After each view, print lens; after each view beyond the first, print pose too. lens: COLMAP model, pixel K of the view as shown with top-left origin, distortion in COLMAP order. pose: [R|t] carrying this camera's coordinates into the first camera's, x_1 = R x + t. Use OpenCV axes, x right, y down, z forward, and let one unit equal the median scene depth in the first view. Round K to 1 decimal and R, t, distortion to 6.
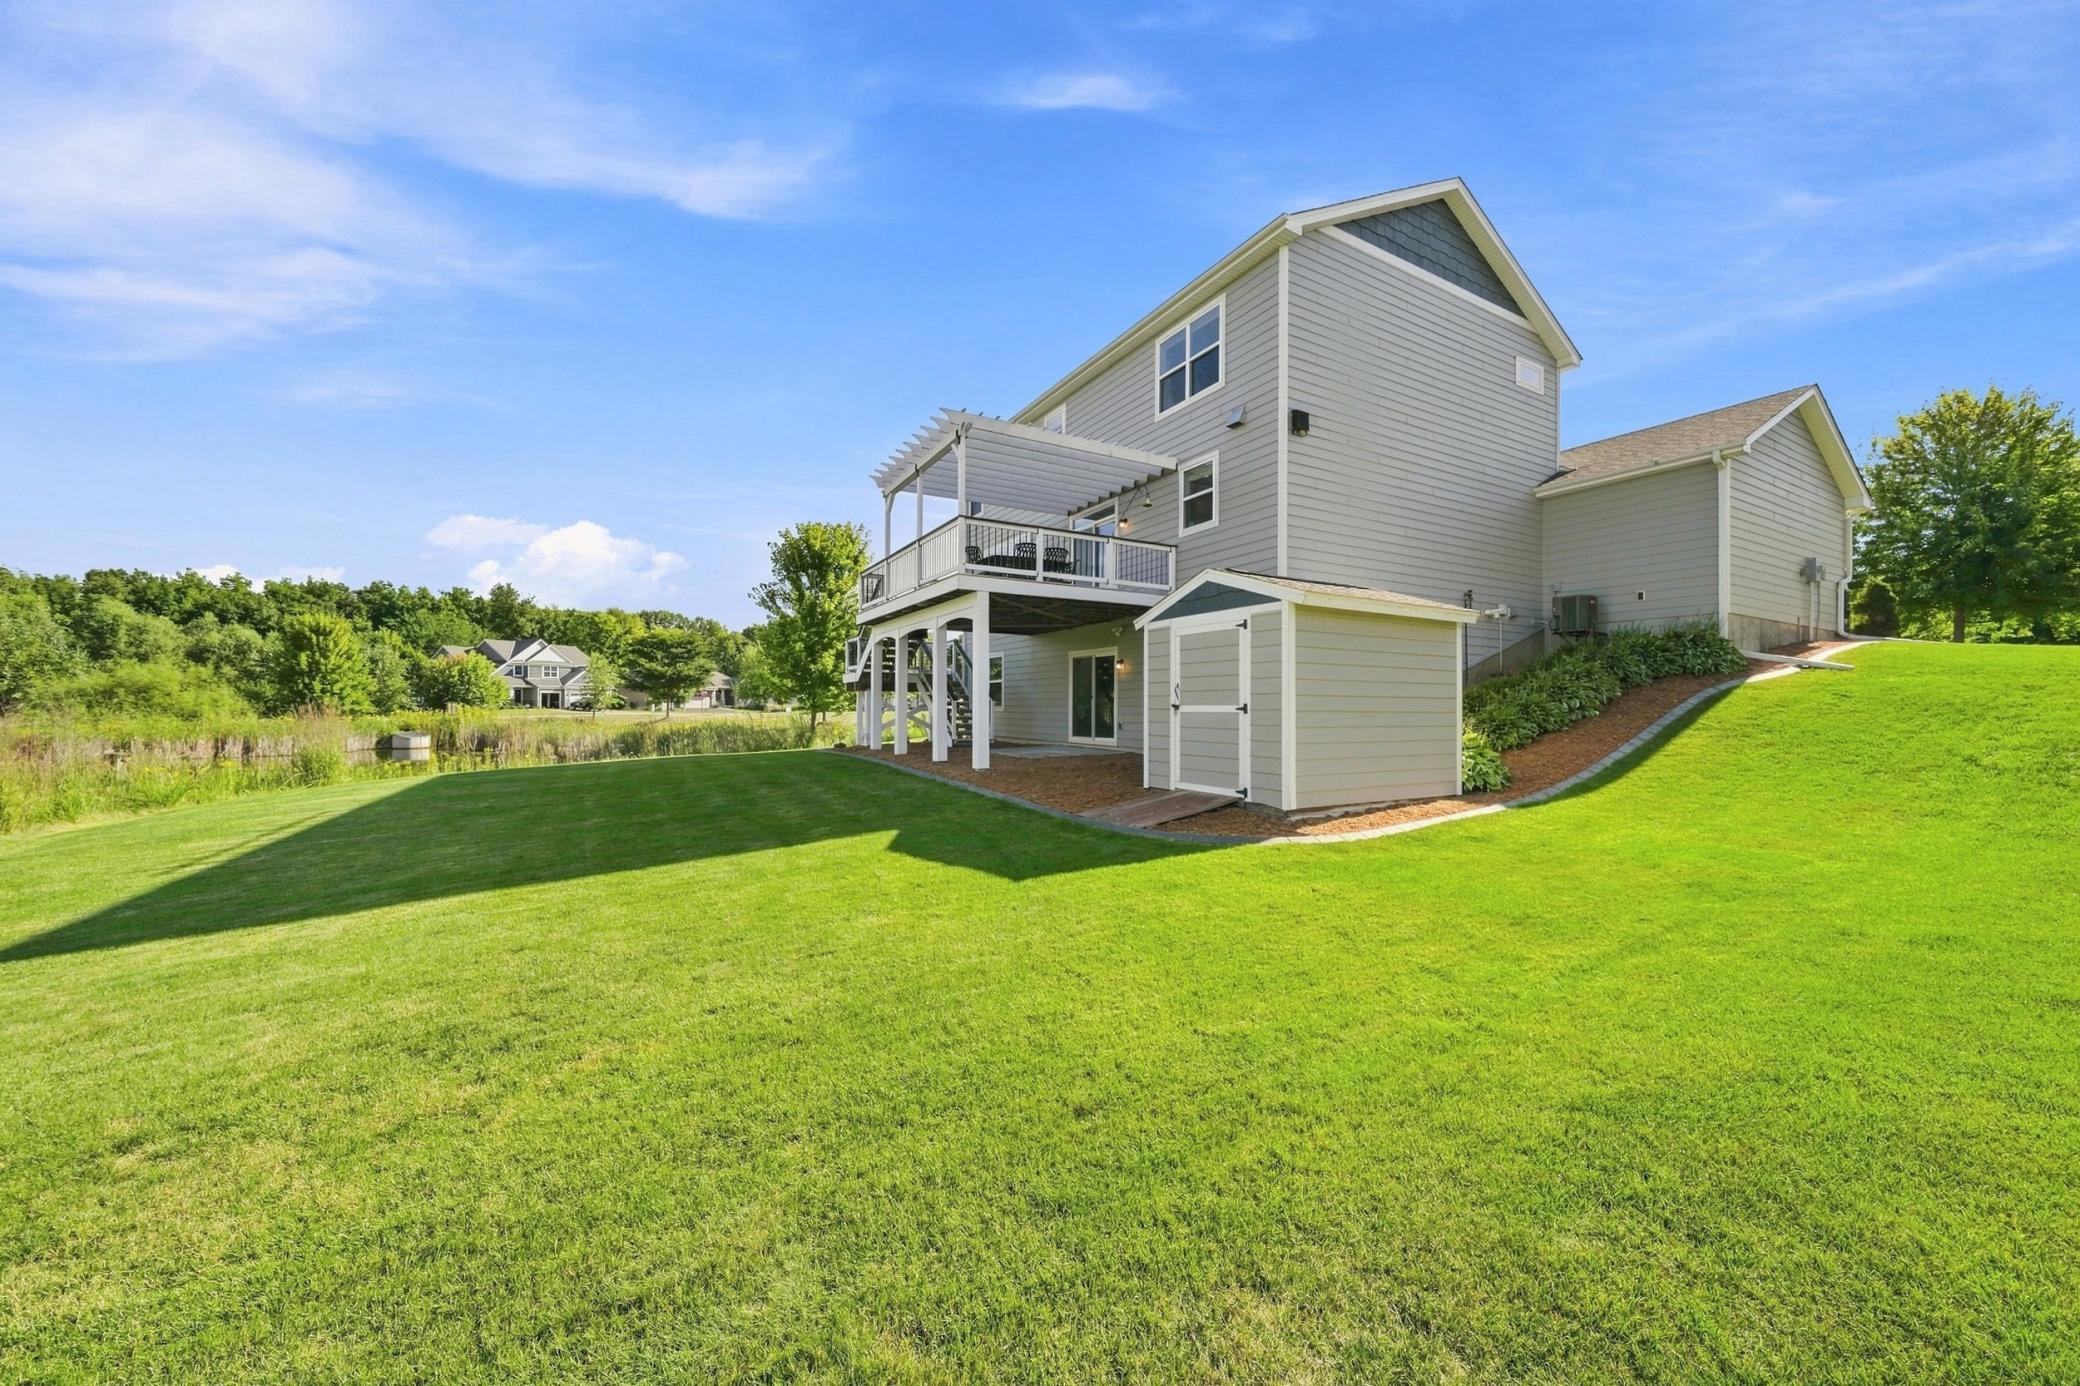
lens RADIAL K [[728.2, 0, 1045.8], [0, 728.2, 709.7], [0, 0, 1]] dist [-0.007279, 0.000229]
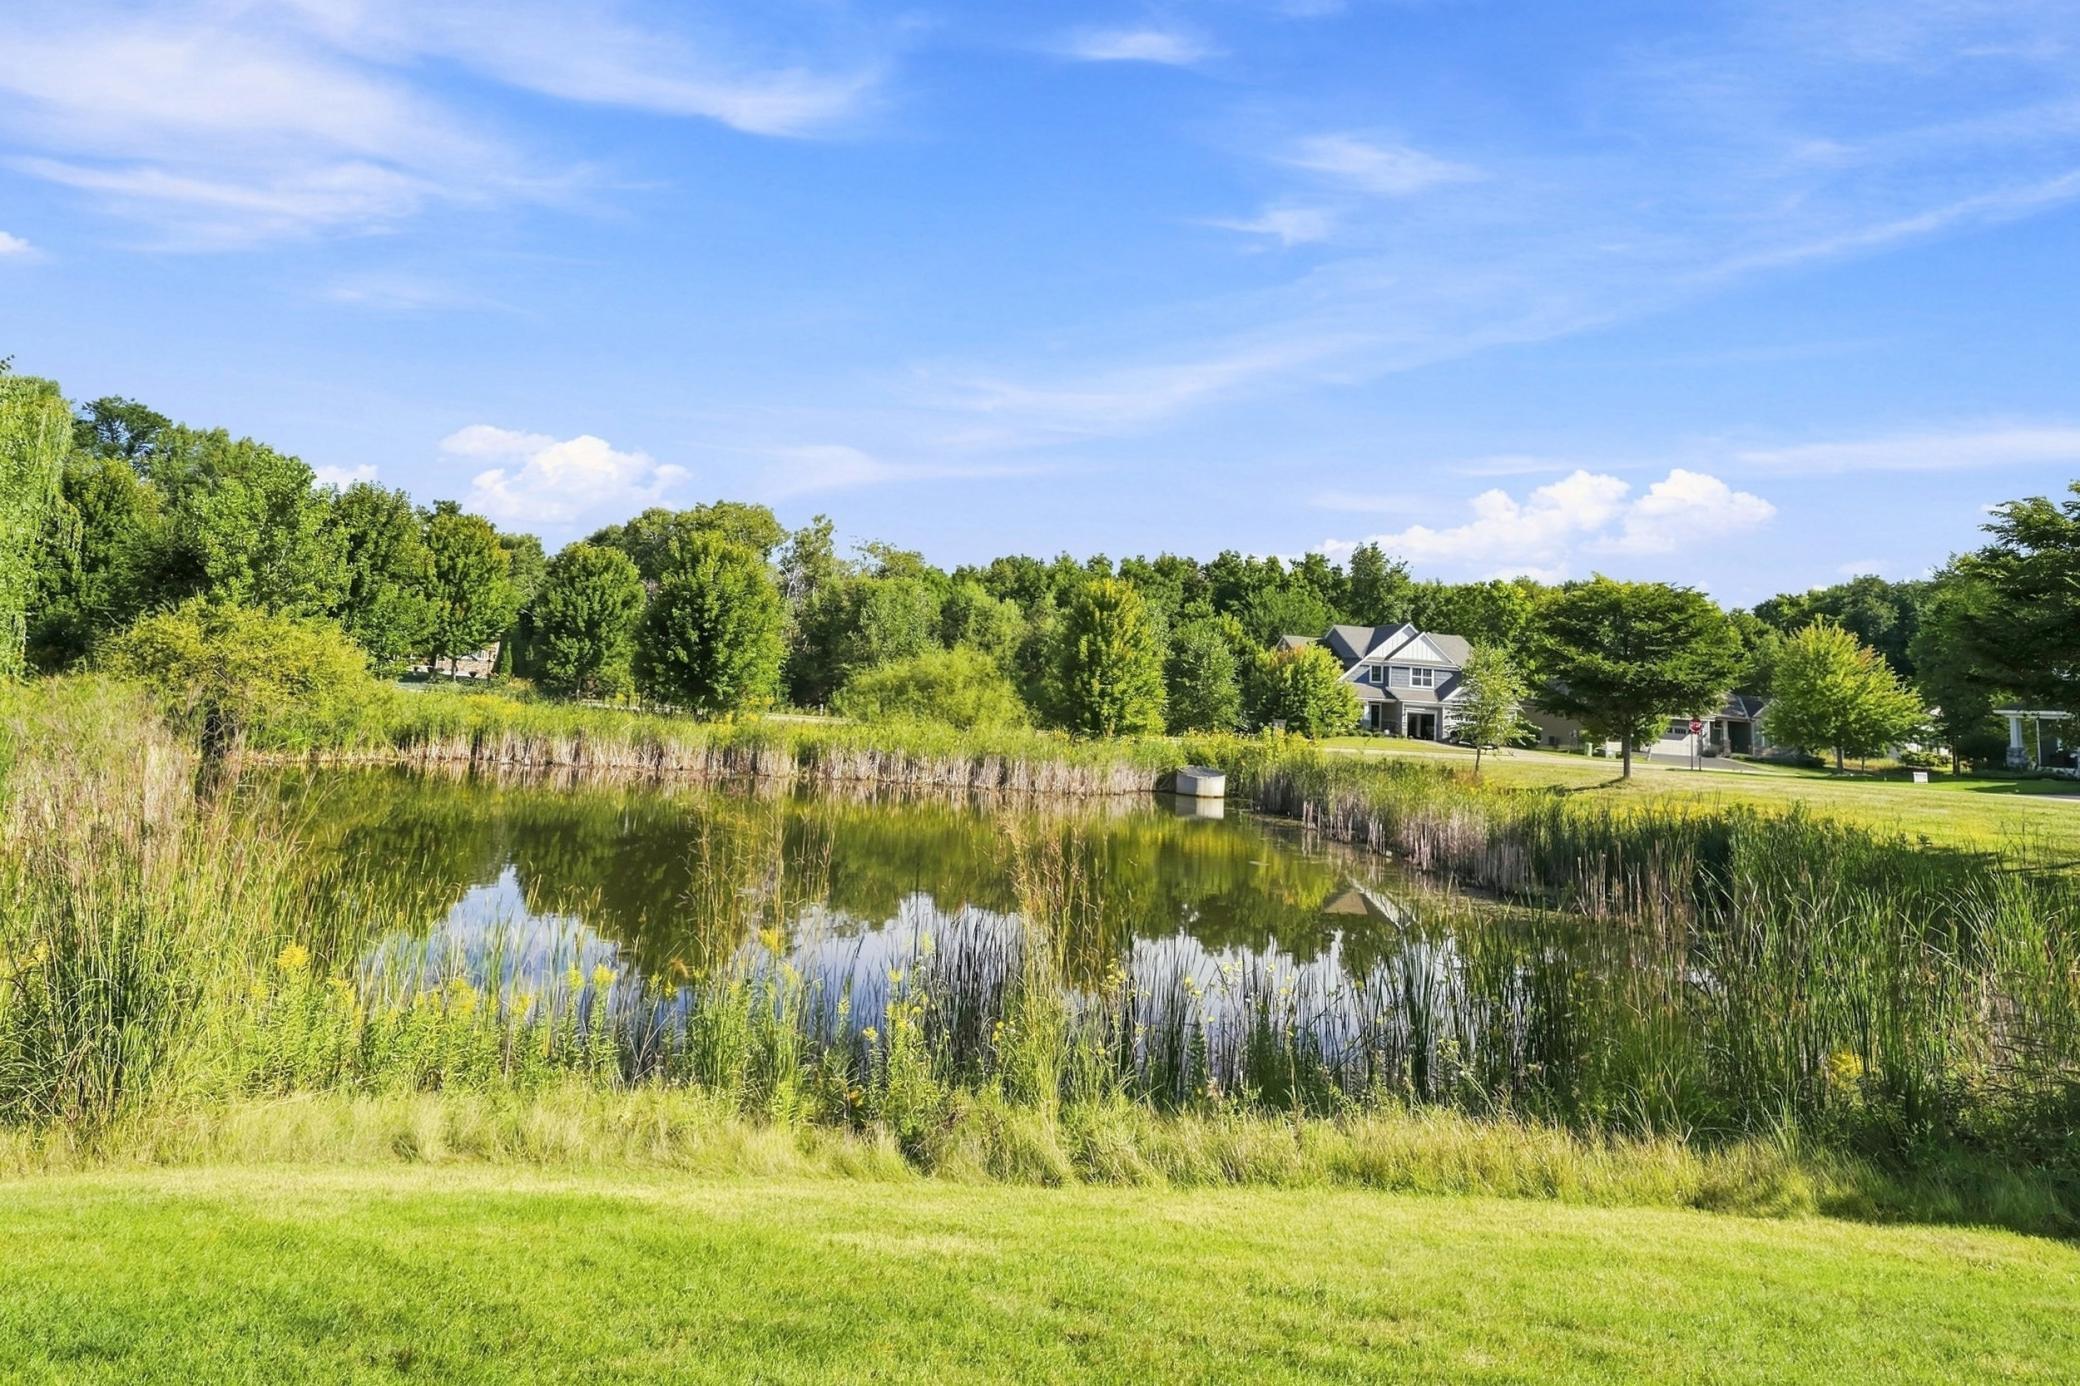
lens RADIAL K [[1155.3, 0, 1039.9], [0, 1155.3, 529.0], [0, 0, 1]] dist [-0.003429, 0.001994]
pose [[0.595773, -0.085811, -0.798555, -0.101375], [-0.066453, 0.985600, -0.155488, -0.003834], [0.800399, 0.145702, 0.581492, 0.180742]]
